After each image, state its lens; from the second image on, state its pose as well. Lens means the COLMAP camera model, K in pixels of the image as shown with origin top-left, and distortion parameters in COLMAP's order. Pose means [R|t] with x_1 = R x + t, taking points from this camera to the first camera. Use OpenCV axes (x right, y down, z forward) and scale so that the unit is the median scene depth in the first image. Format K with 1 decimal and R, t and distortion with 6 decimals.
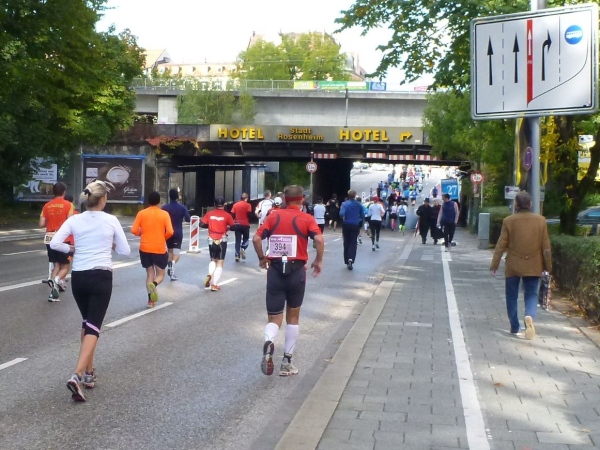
lens RADIAL K [[524.4, 0, 300.0], [0, 524.4, 225.0], [0, 0, 1]] dist [-0.075770, -0.001942]
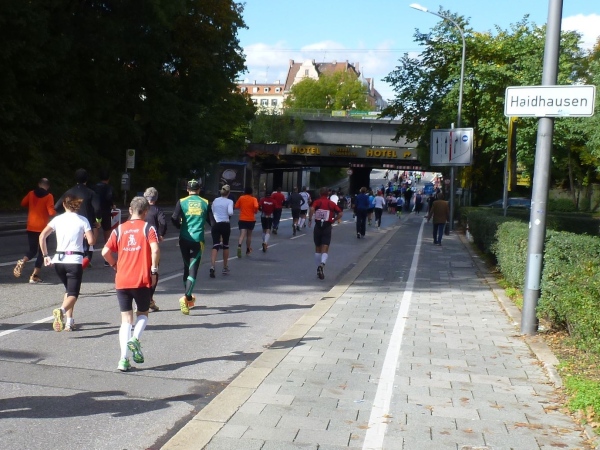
lens RADIAL K [[523.2, 0, 300.0], [0, 523.2, 225.0], [0, 0, 1]] dist [0.001025, -0.000335]
pose [[0.999860, 0.016739, -0.000866, -0.125087], [-0.016718, 0.999659, 0.020042, 0.024614], [0.001202, -0.020024, 0.999799, -0.630170]]
